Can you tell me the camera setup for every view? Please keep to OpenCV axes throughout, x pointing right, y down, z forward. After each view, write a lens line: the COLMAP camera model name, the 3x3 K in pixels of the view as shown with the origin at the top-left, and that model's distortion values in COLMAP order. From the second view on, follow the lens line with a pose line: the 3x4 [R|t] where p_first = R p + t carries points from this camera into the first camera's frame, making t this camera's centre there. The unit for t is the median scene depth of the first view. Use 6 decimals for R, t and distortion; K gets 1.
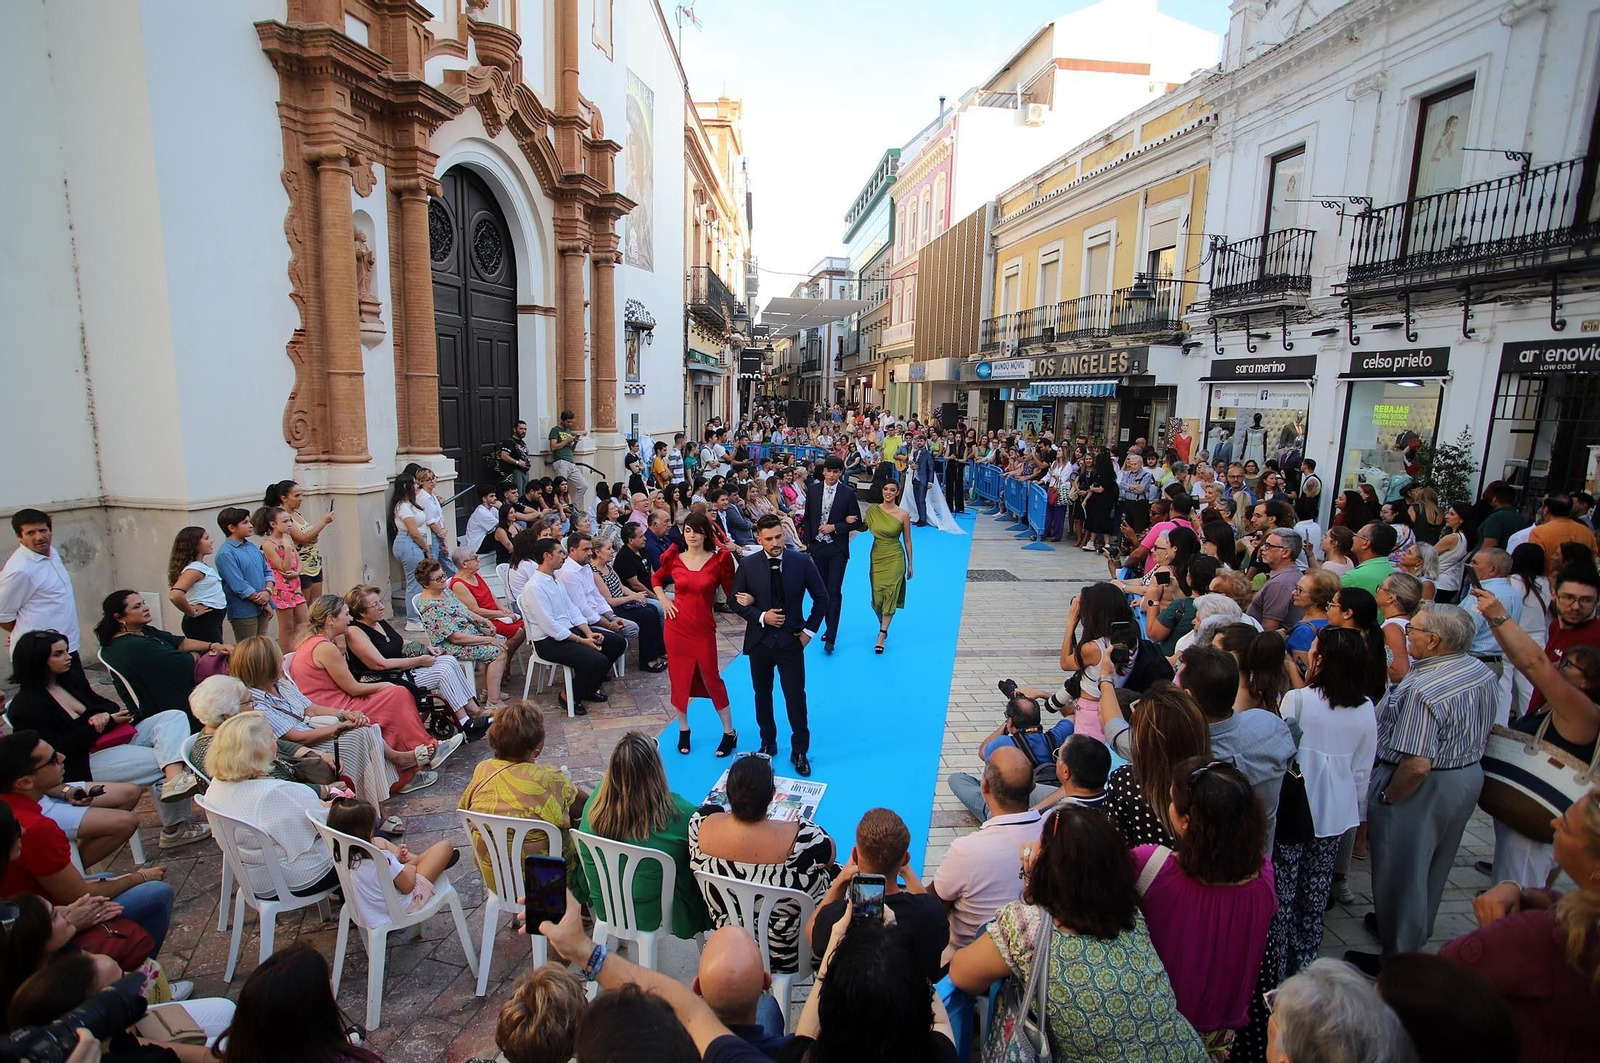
lens RADIAL K [[831.9, 0, 776.1], [0, 831.9, 547.5], [0, 0, 1]] dist [-0.061046, 0.031323]
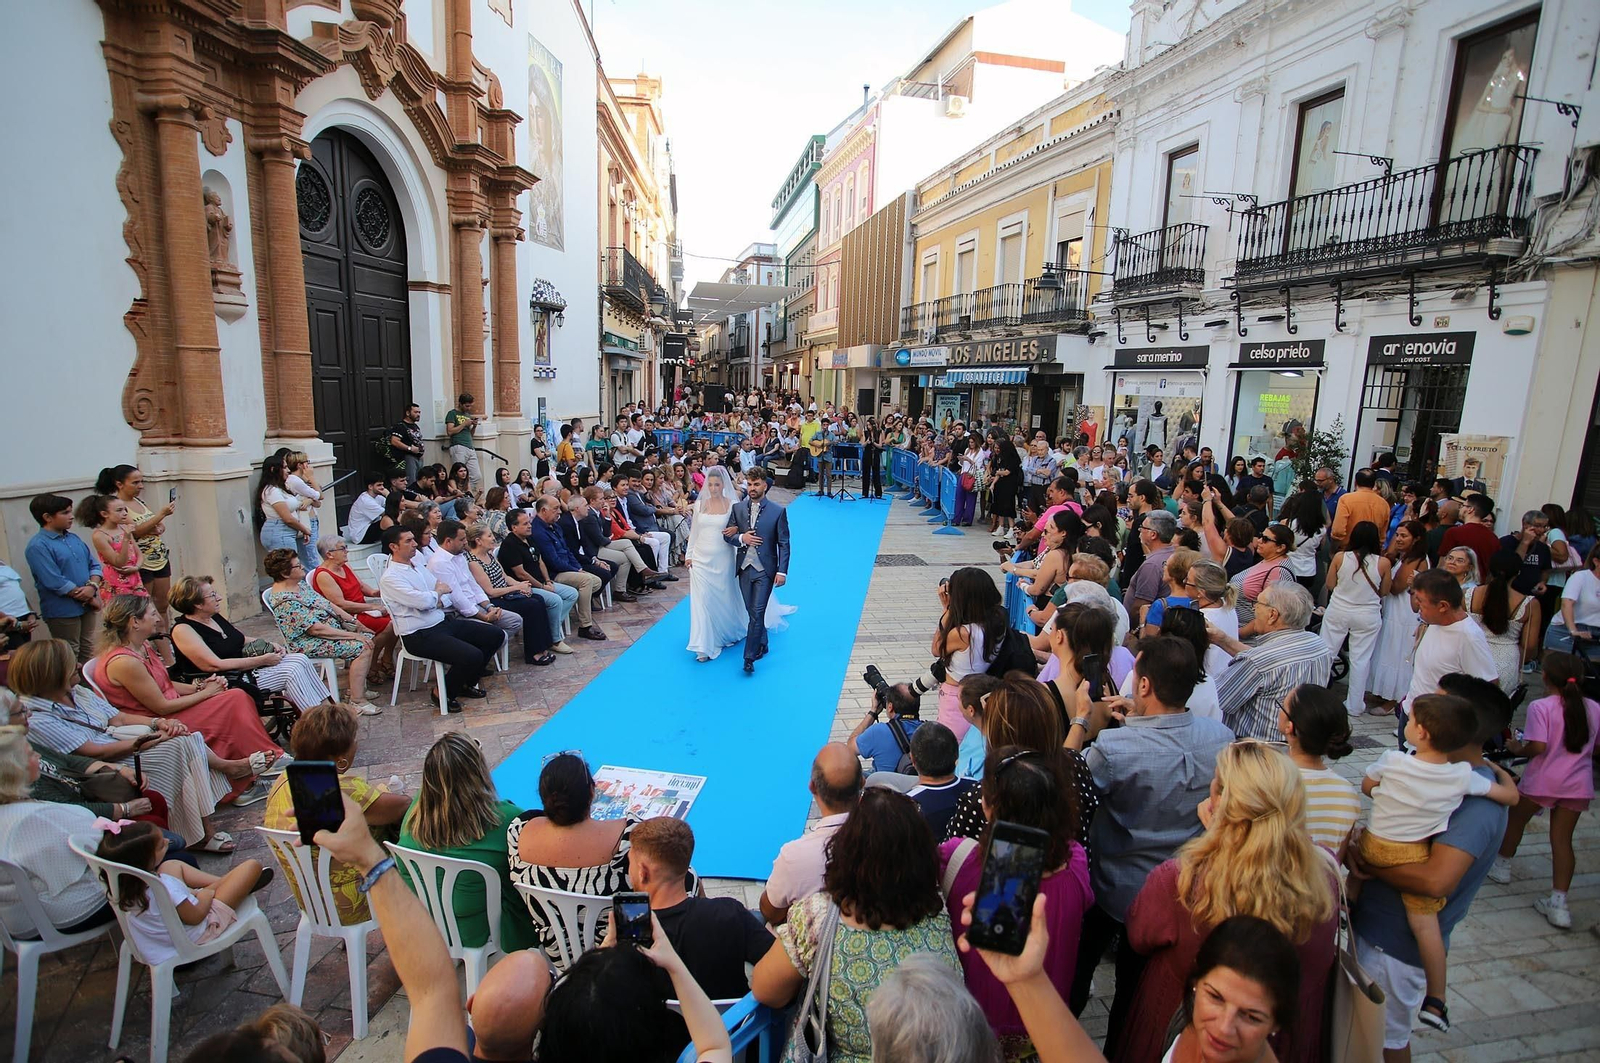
lens RADIAL K [[831.9, 0, 800.4], [0, 831.9, 545.8], [0, 0, 1]] dist [-0.061046, 0.031323]
pose [[0.993978, -0.010192, 0.109109, 0.026955], [0.008784, 0.999872, 0.013376, 0.001209], [-0.109231, -0.012337, 0.993940, 0.012149]]
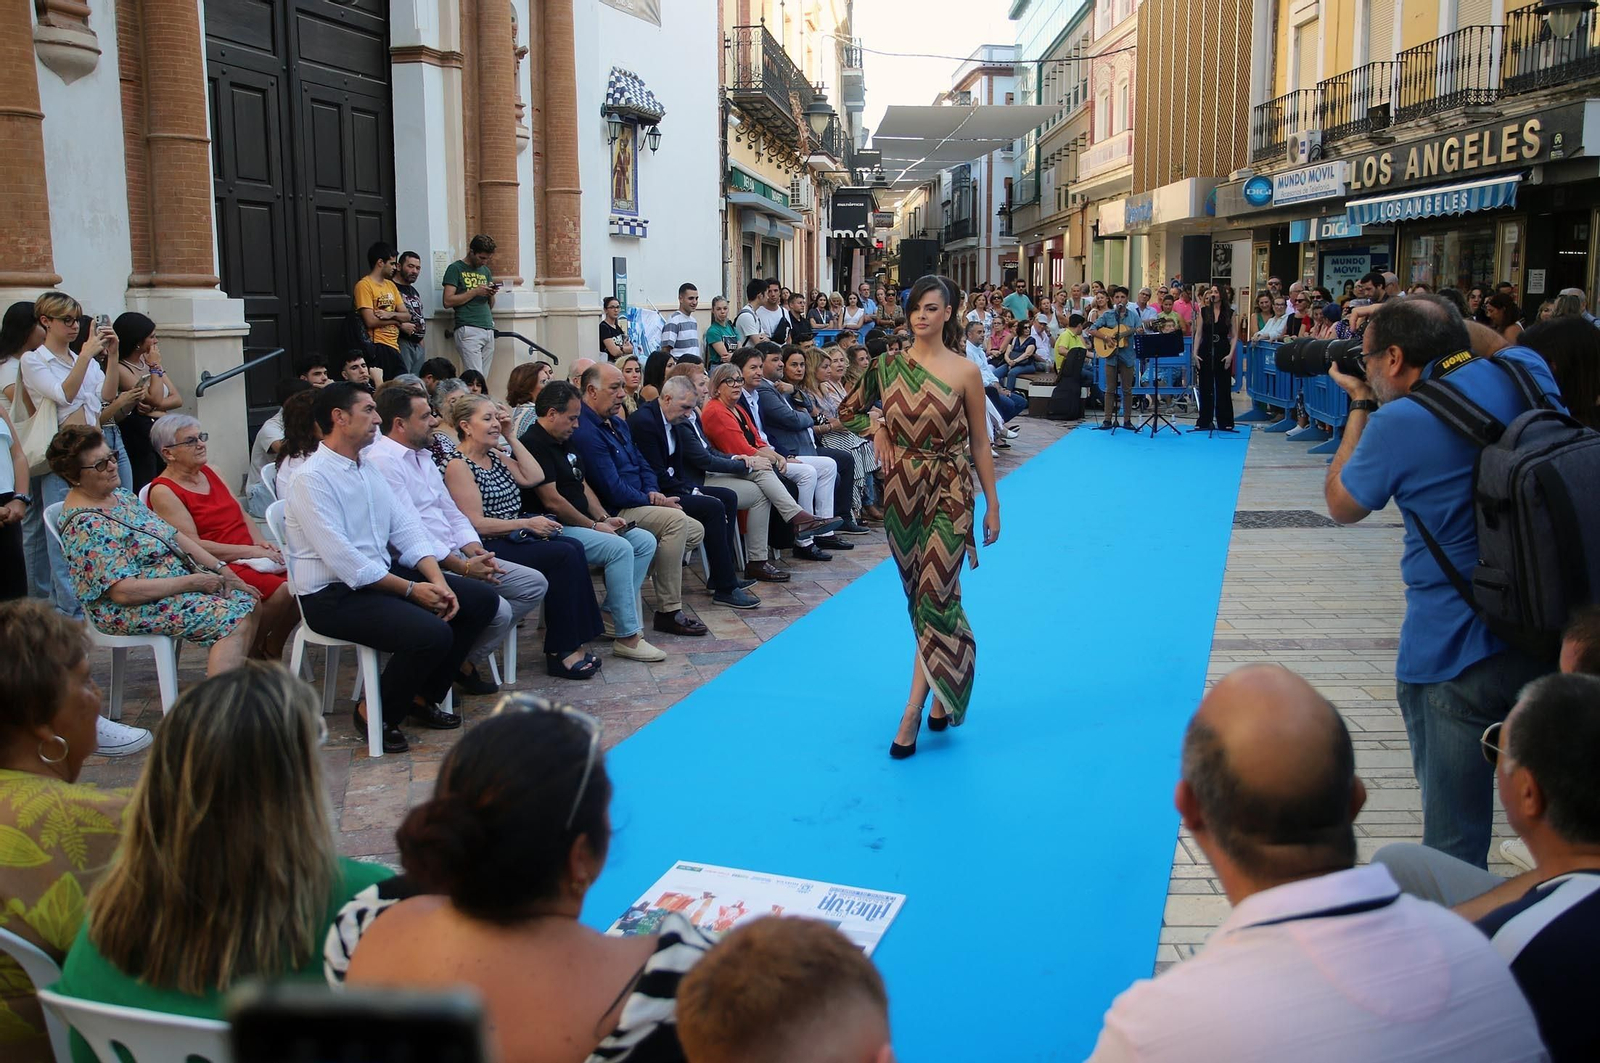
lens RADIAL K [[1386.2, 0, 797.0], [0, 1386.2, 456.7], [0, 0, 1]] dist [0.002748, 0.026791]
pose [[0.996519, -0.017435, -0.081527, 0.027269], [0.012090, 0.997773, -0.065604, 0.042036], [0.082489, 0.064390, 0.994510, 0.106976]]
